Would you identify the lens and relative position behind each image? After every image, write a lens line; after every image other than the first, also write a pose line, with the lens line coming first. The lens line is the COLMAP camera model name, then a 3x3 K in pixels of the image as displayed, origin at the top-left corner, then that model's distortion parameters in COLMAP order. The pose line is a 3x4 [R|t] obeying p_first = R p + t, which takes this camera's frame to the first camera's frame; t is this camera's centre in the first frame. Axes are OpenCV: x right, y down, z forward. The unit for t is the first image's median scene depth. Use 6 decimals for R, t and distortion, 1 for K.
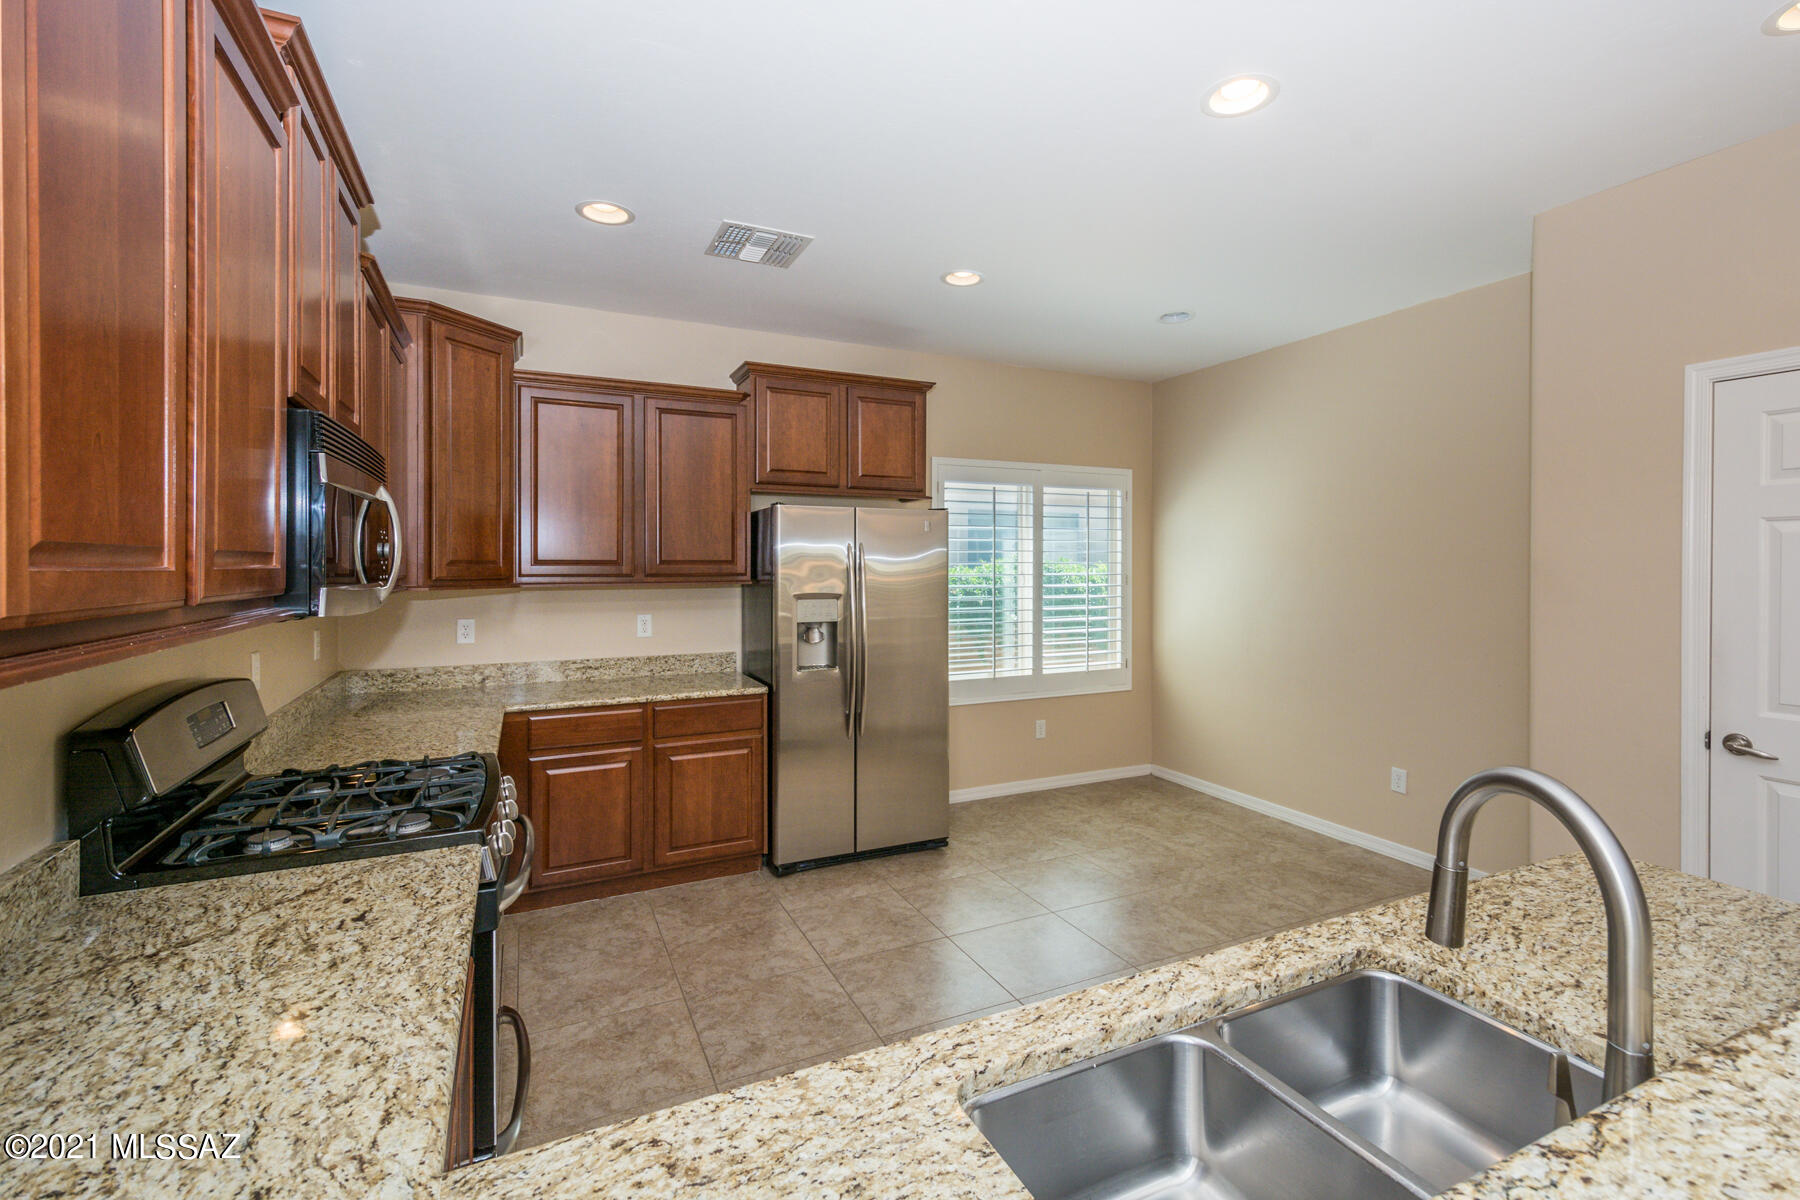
lens RADIAL K [[806.5, 0, 907.1], [0, 806.5, 571.2], [0, 0, 1]] dist [0.013926, -0.000249]
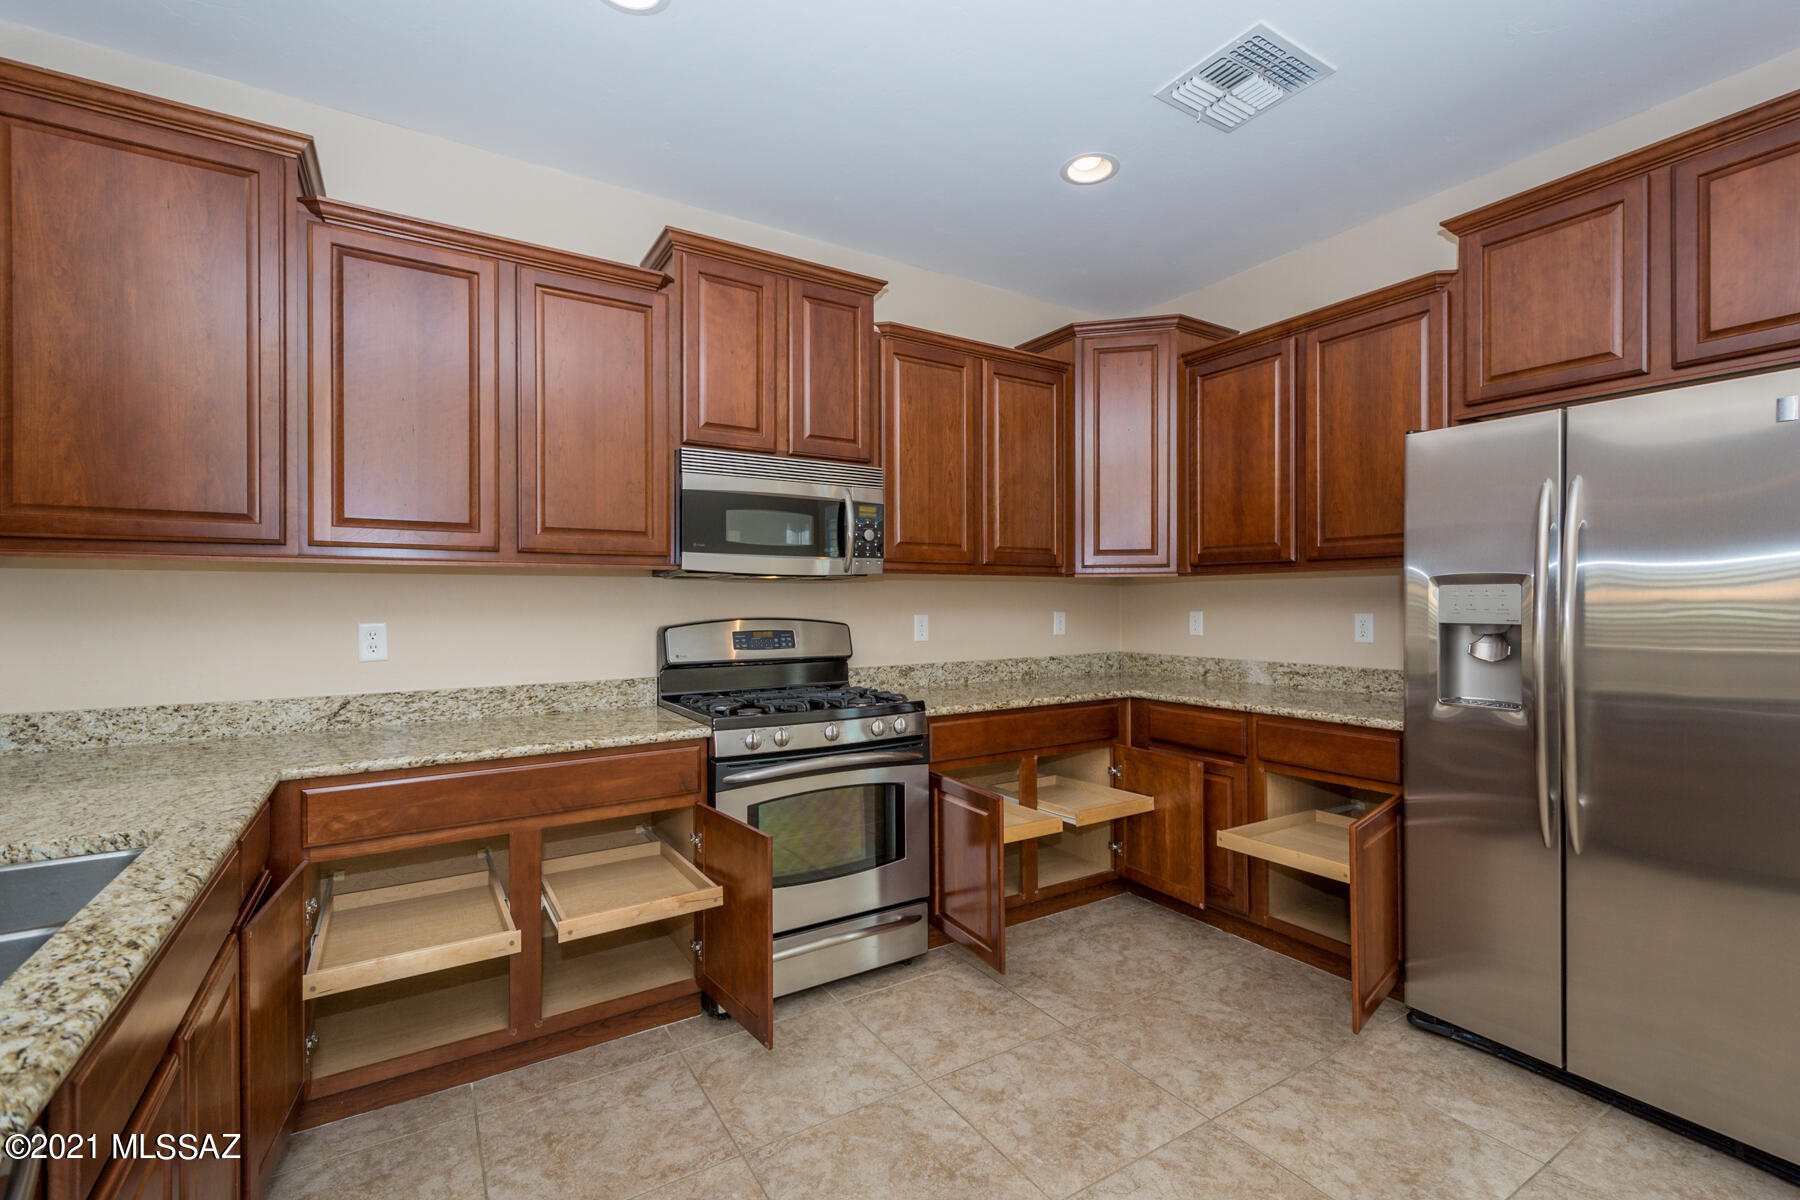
lens RADIAL K [[796.6, 0, 918.2], [0, 796.6, 598.4], [0, 0, 1]] dist [0.009631, -0.000277]
pose [[0.120084, -0.006381, -0.992743, 0.406641], [-0.008145, 0.999939, -0.007412, 0.052838], [0.992730, 0.008976, 0.120024, 0.531032]]
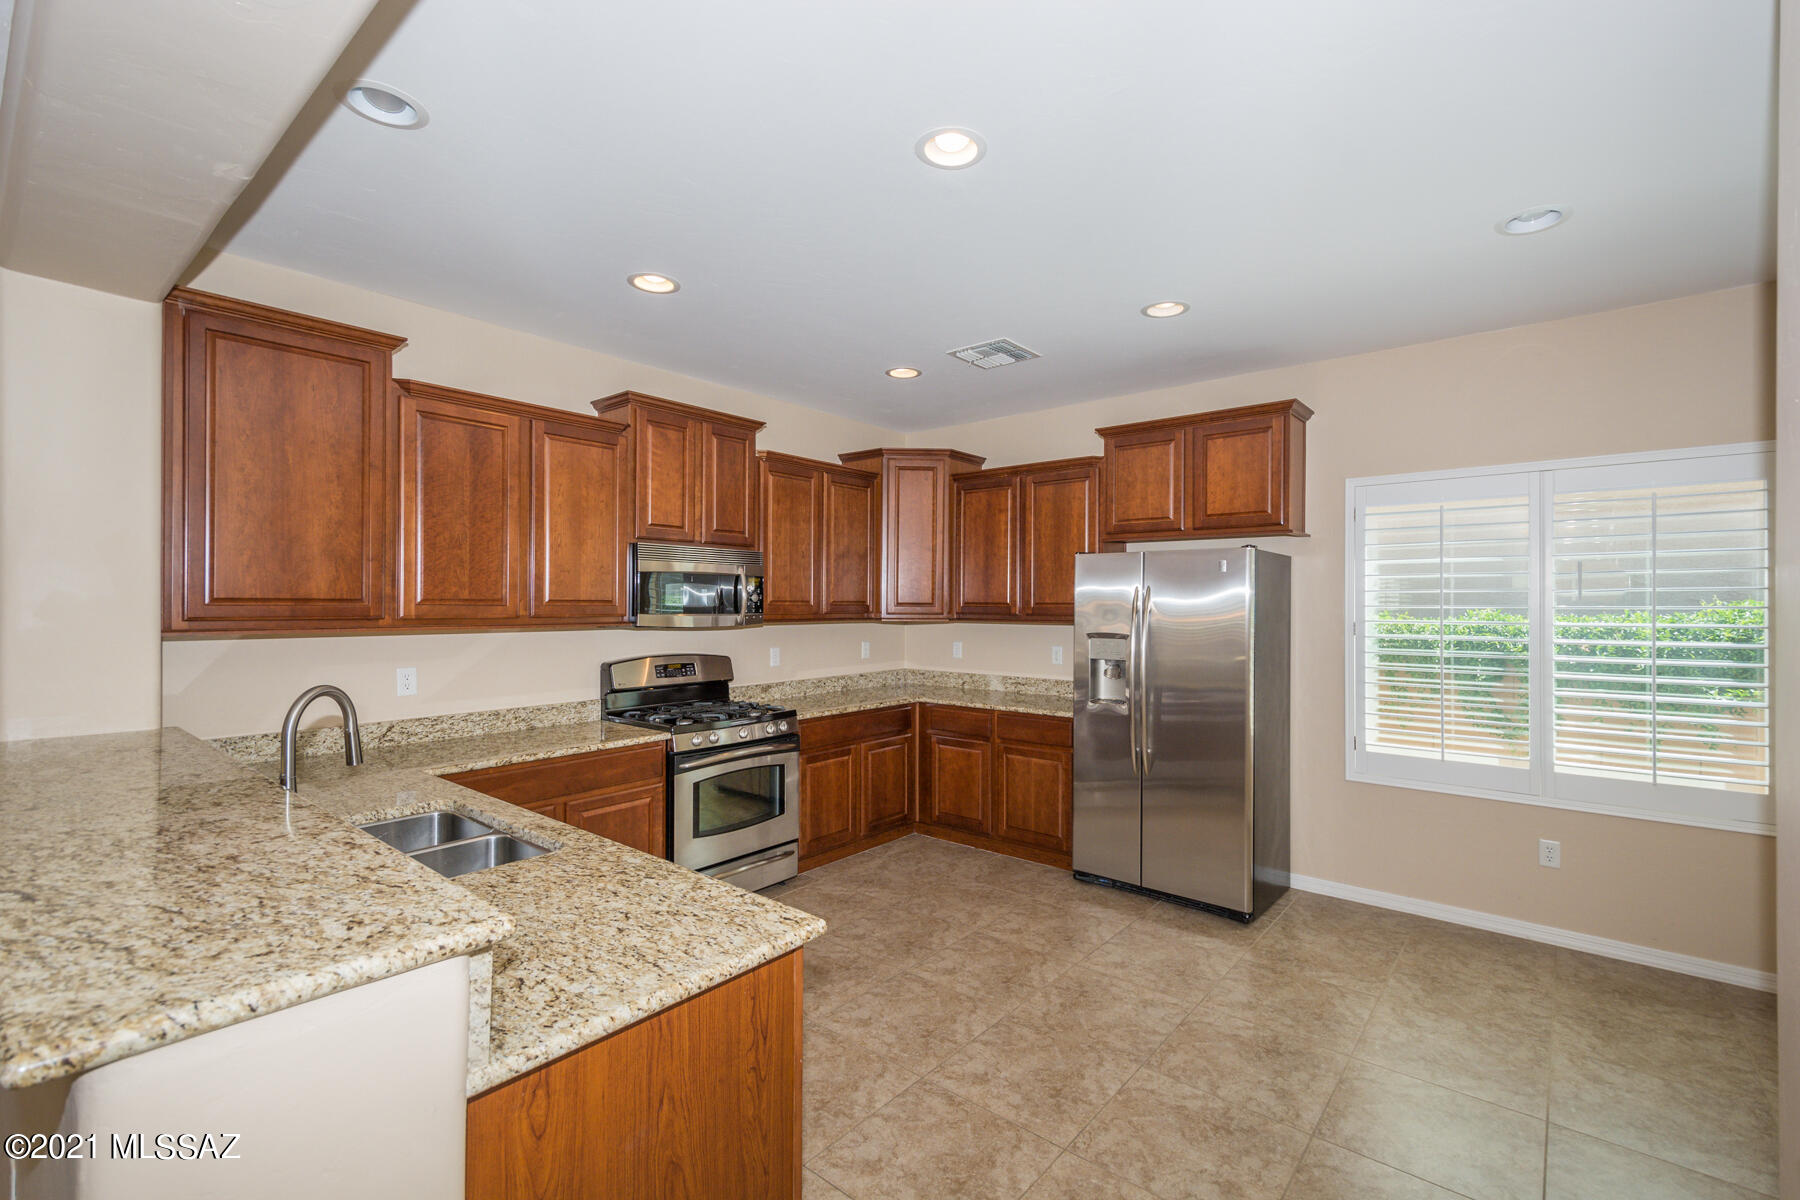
lens RADIAL K [[779.1, 0, 907.5], [0, 779.1, 600.7], [0, 0, 1]] dist [0.010672, 0.000033]
pose [[0.411155, -0.002293, -0.911562, 0.732774], [-0.013798, 0.999867, -0.008738, -0.003126], [0.911461, 0.016171, 0.411069, 0.318827]]
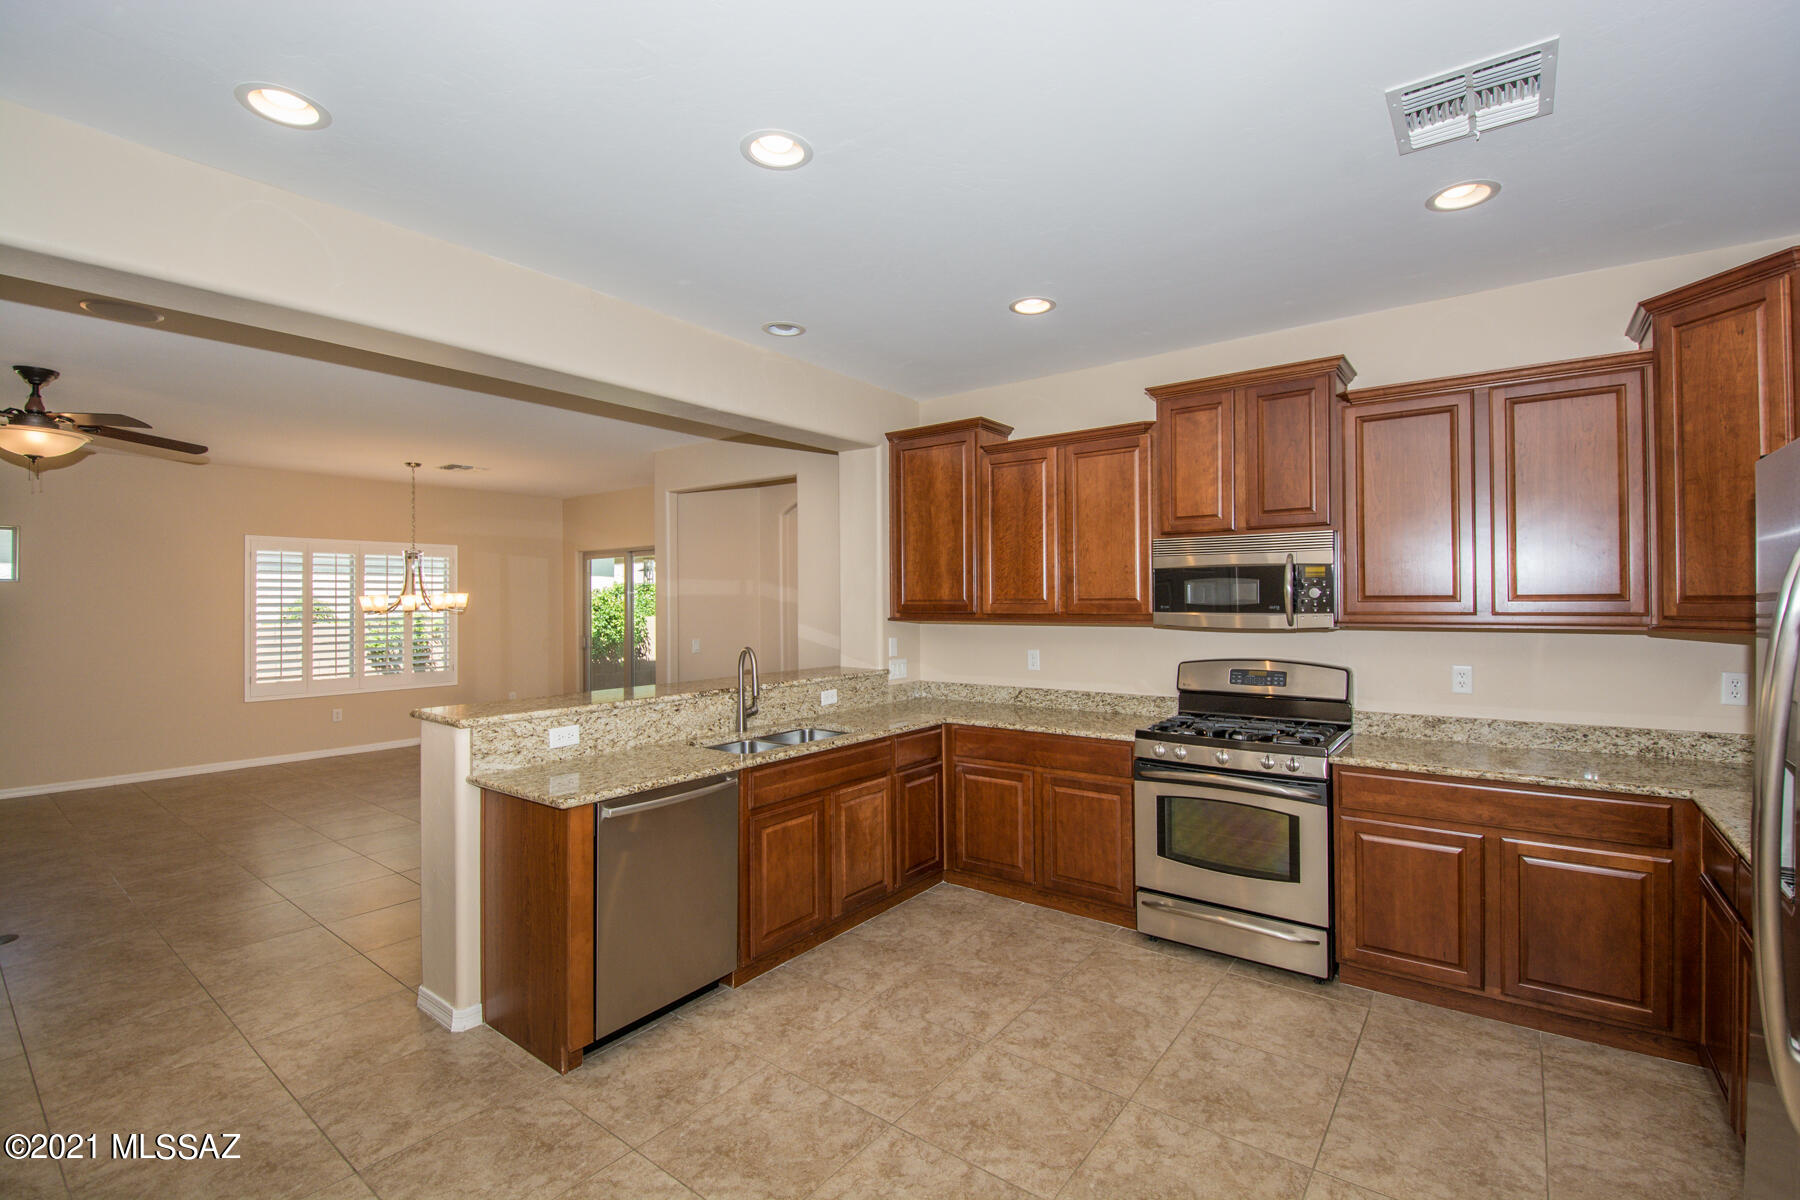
lens RADIAL K [[775.8, 0, 920.7], [0, 775.8, 594.7], [0, 0, 1]] dist [0.012550, -0.019017]
pose [[-0.883124, 0.000487, -0.469139, 0.404862], [-0.000669, 0.999997, 0.002298, -0.013646], [0.469138, 0.002343, -0.883122, 1.119110]]
